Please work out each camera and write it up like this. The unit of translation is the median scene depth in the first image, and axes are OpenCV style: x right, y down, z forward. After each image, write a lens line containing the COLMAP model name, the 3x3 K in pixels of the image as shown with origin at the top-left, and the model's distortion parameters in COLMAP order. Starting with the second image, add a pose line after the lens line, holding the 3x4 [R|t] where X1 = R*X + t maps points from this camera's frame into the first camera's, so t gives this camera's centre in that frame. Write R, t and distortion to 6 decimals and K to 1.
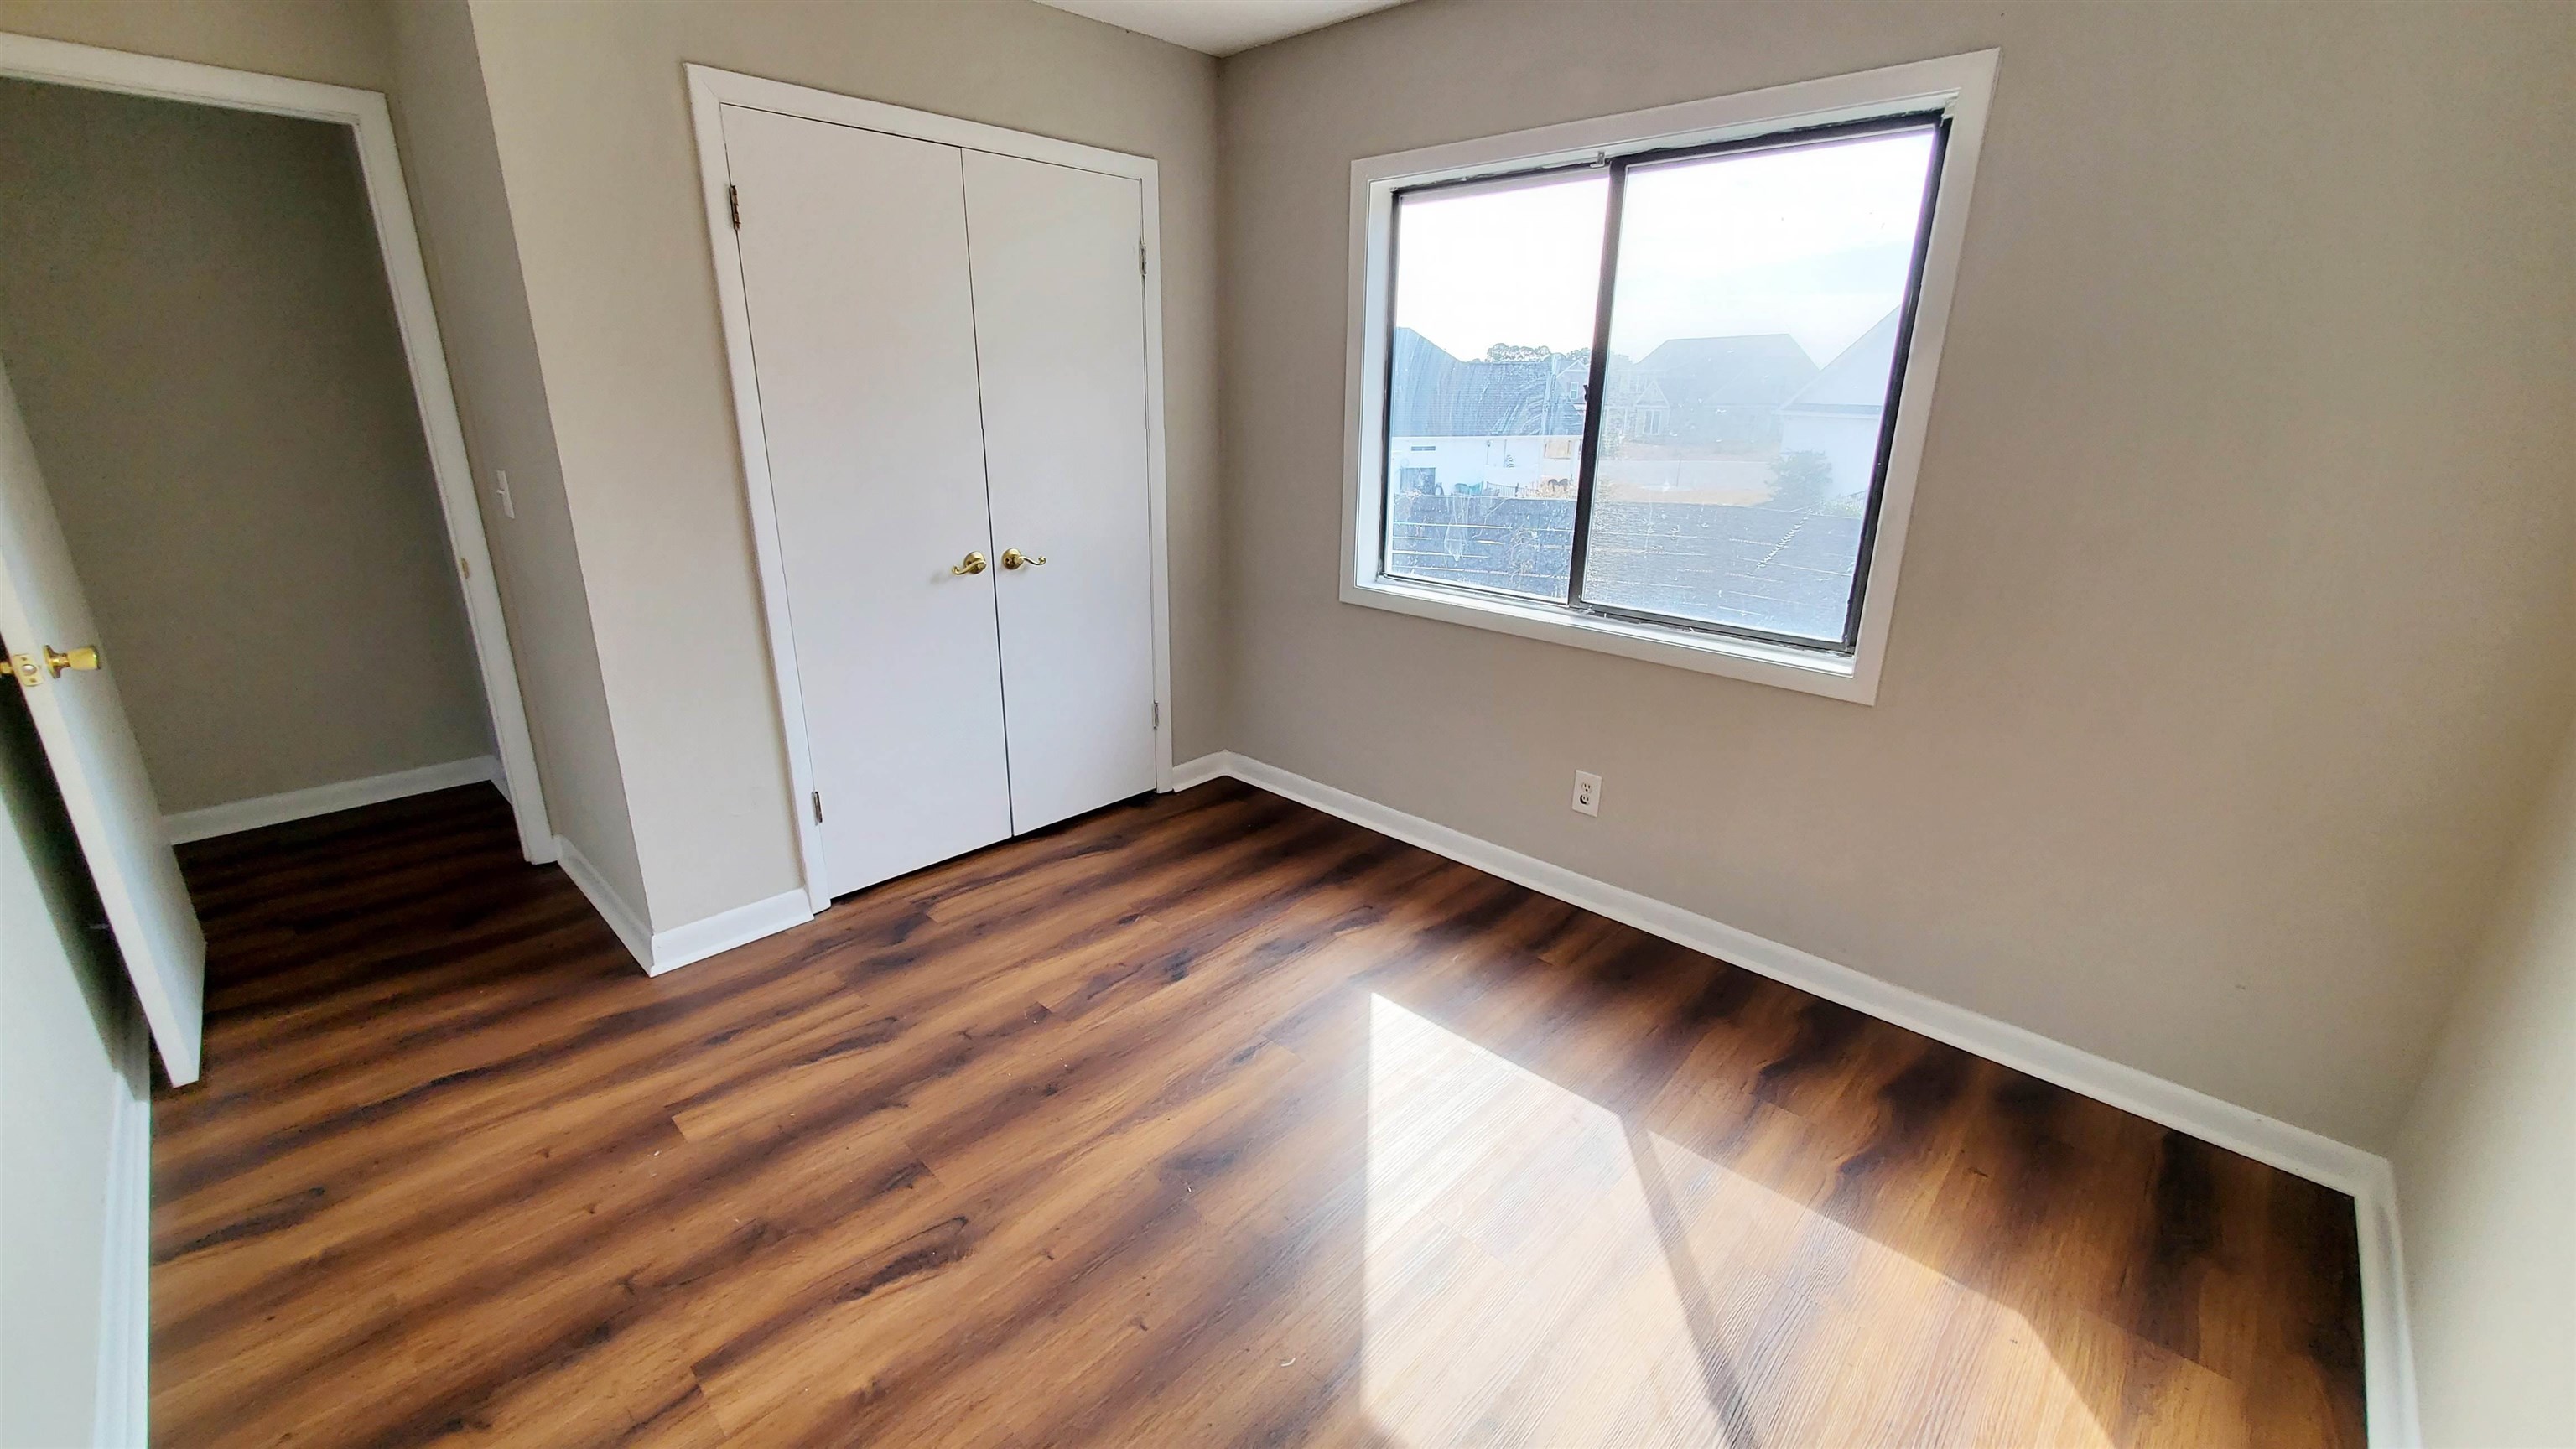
lens RADIAL K [[1030.2, 0, 1296.9], [0, 1030.2, 716.3], [0, 0, 1]] dist [0.000431, -0.000126]
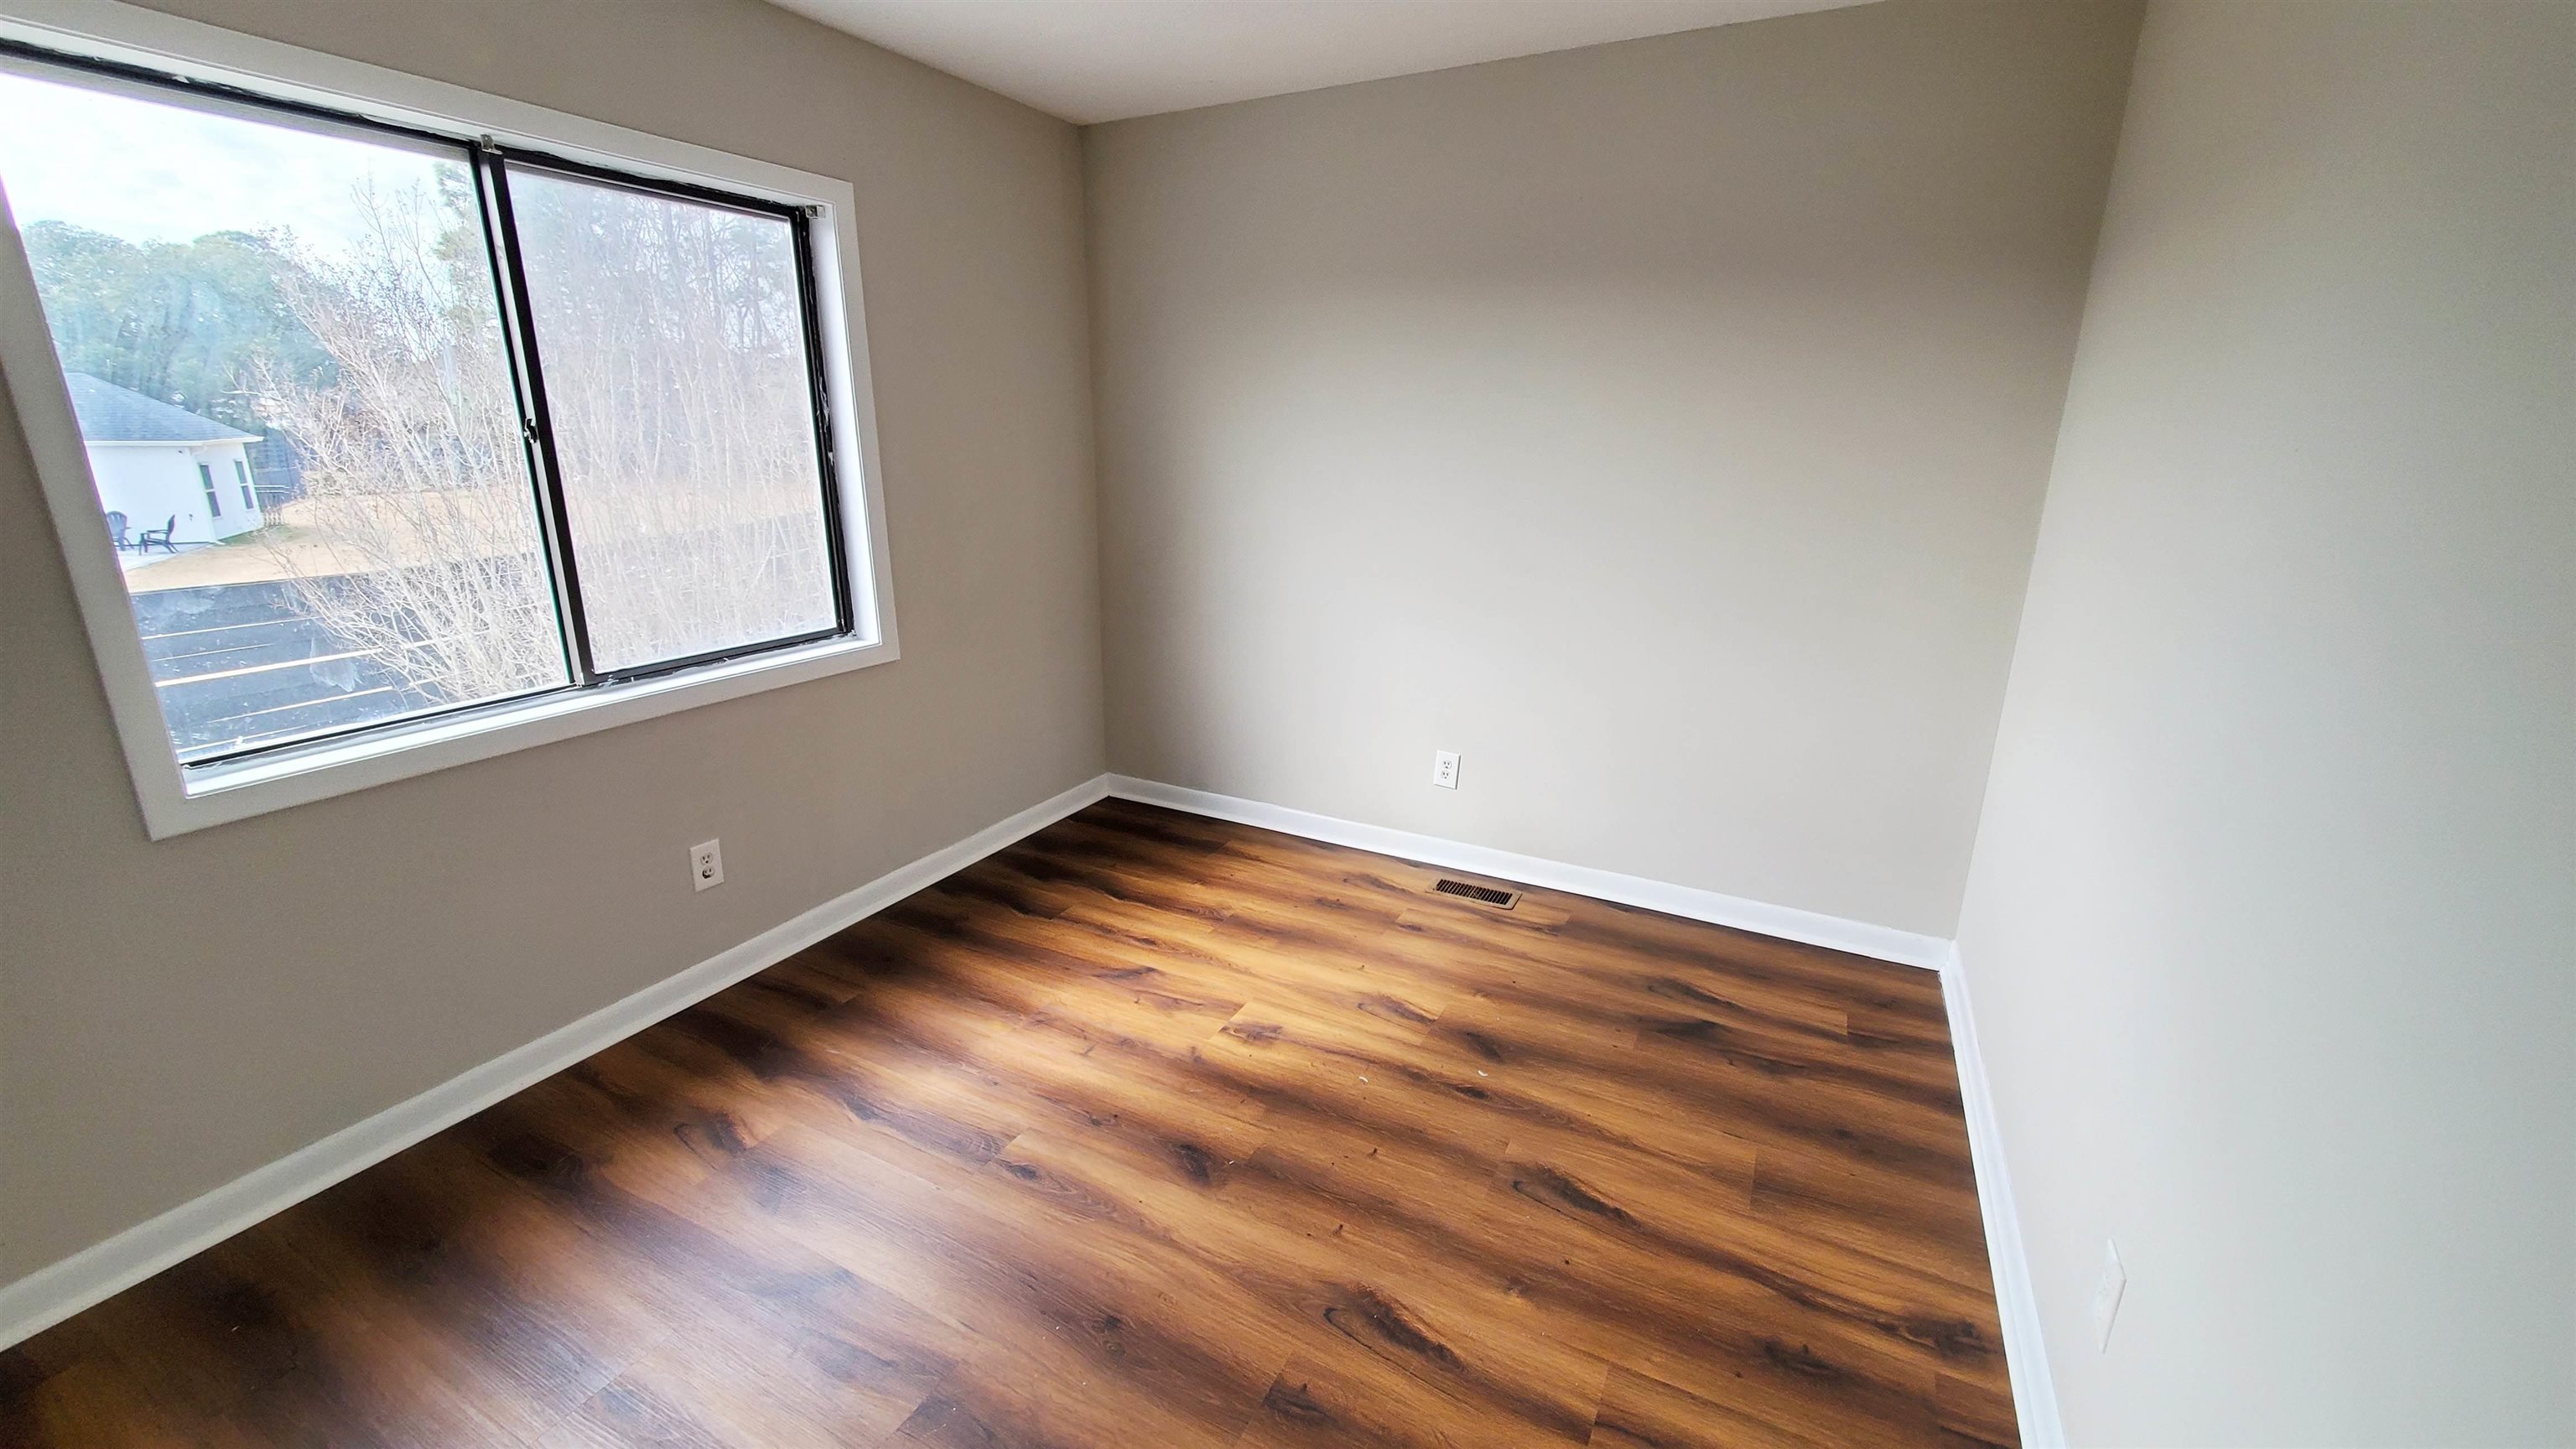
lens RADIAL K [[1019.2, 0, 1287.2], [0, 1019.2, 709.4], [0, 0, 1]] dist [0.007562, 0.000122]
pose [[-0.269551, -0.272910, 0.923505, -0.881070], [0.287225, 0.892566, 0.347602, -0.289999], [-0.919154, 0.358950, -0.162205, 0.849761]]
